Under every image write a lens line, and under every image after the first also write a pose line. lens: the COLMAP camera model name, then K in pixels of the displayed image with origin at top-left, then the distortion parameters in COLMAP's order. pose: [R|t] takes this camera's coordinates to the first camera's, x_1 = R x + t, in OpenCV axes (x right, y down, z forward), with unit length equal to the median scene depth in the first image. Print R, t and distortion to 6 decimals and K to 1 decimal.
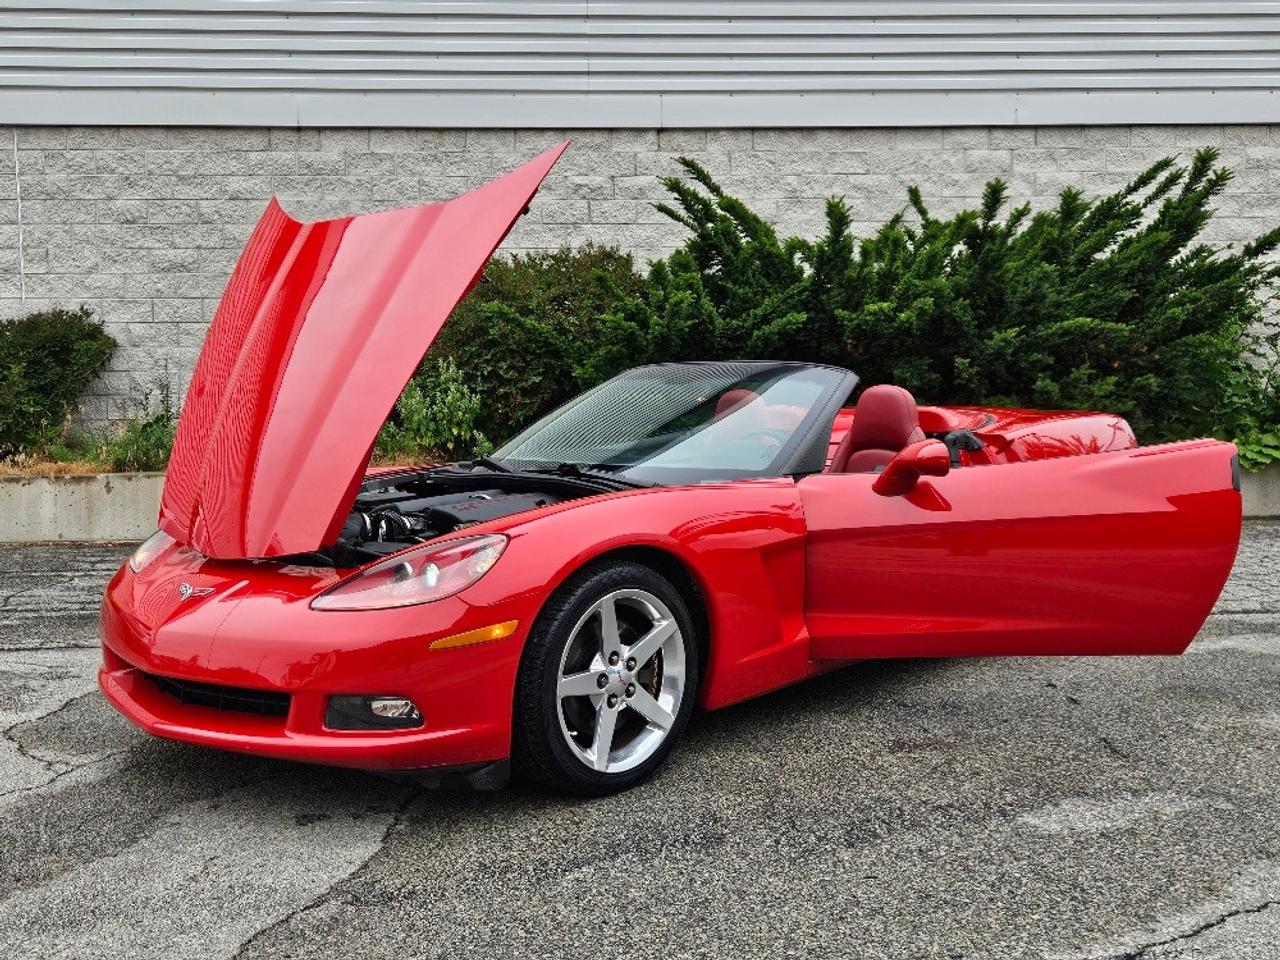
lens RADIAL K [[1282.6, 0, 660.8], [0, 1282.6, 476.6], [0, 0, 1]] dist [0.046736, -0.012536]
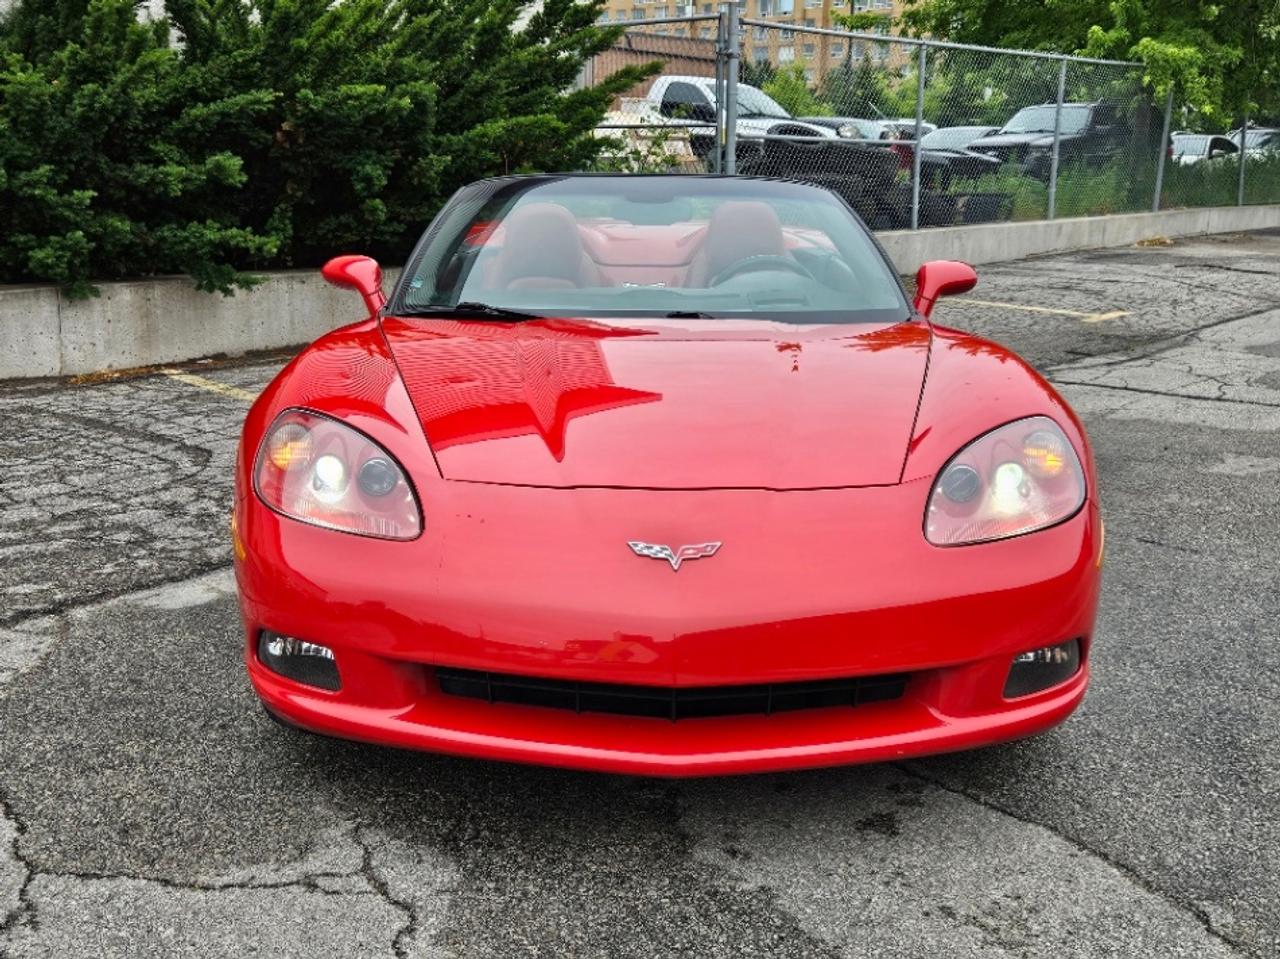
lens RADIAL K [[1348.4, 0, 640.0], [0, 1348.4, 479.5], [0, 0, 1]] dist [0.057796, -0.013621]
pose [[0.732668, -0.133945, 0.667275, -0.302908], [0.029326, 0.985745, 0.165672, -0.021106], [-0.679954, -0.101814, 0.726152, 0.194852]]
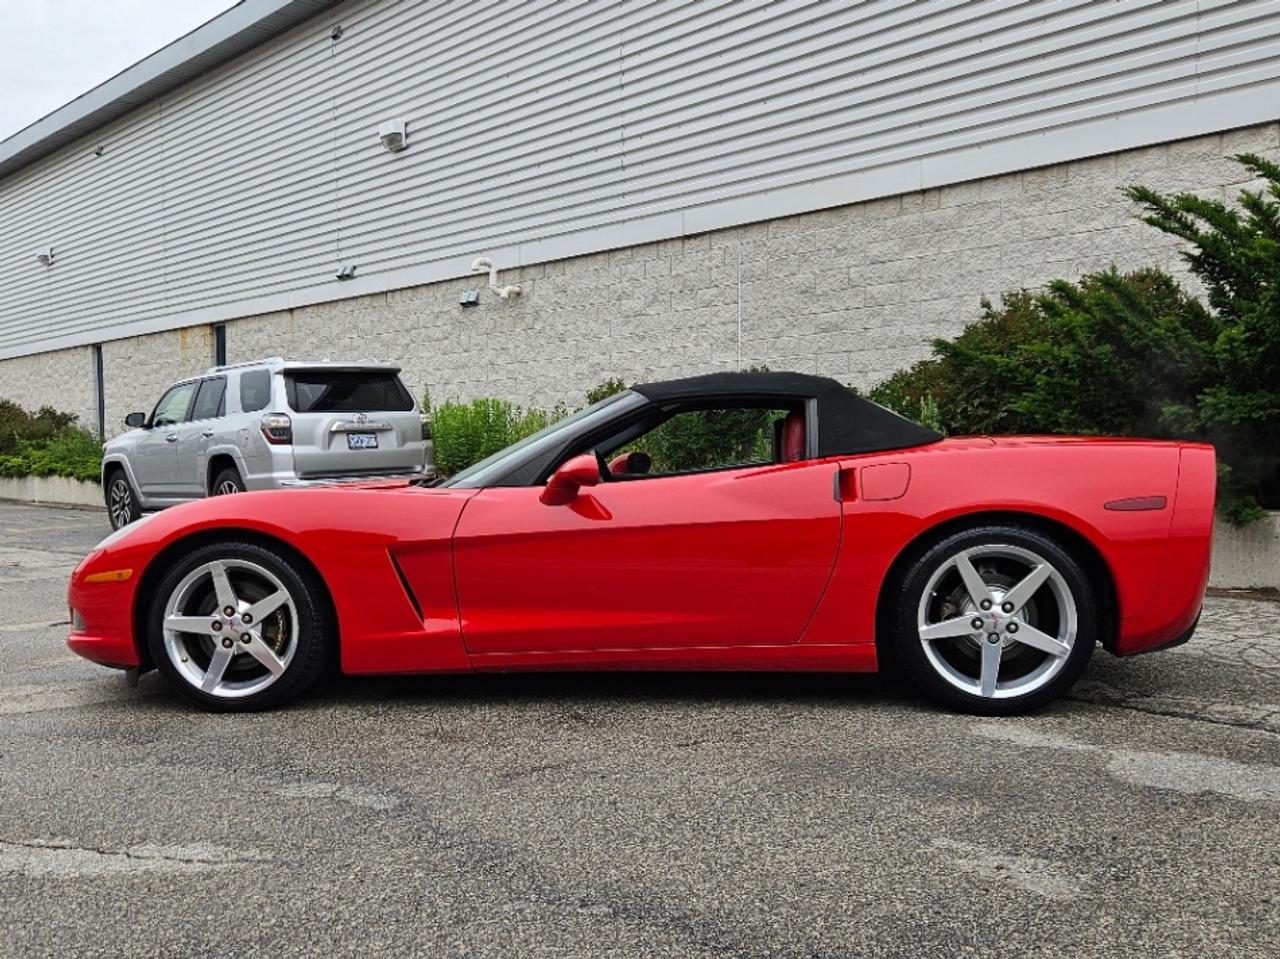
lens RADIAL K [[1238.5, 0, 645.2], [0, 1238.5, 495.5], [0, 0, 1]] dist [0.056158, -0.006485]
pose [[0.631375, 0.034734, -0.774700, 0.470633], [-0.054356, 0.998522, 0.000470, -0.000879], [0.773571, 0.041813, 0.632329, 0.195166]]
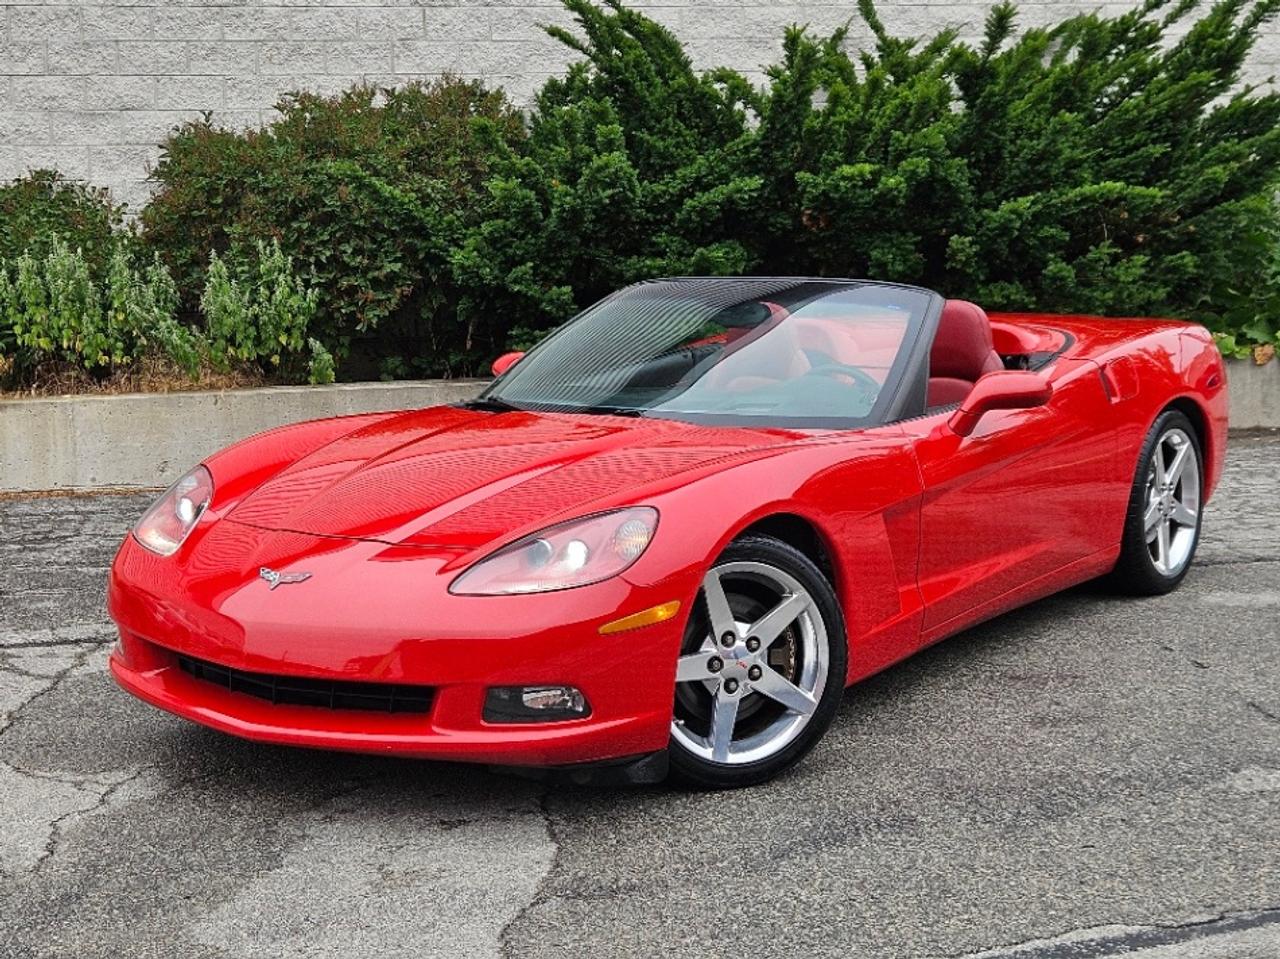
lens RADIAL K [[1936.2, 0, 639.7], [0, 1936.2, 462.2], [0, 0, 1]] dist [0.037229, -0.014298]
pose [[0.990060, -0.025273, 0.138355, -0.113528], [0.018137, 0.998451, 0.052595, -0.019951], [-0.139470, -0.049563, 0.988985, -0.122448]]
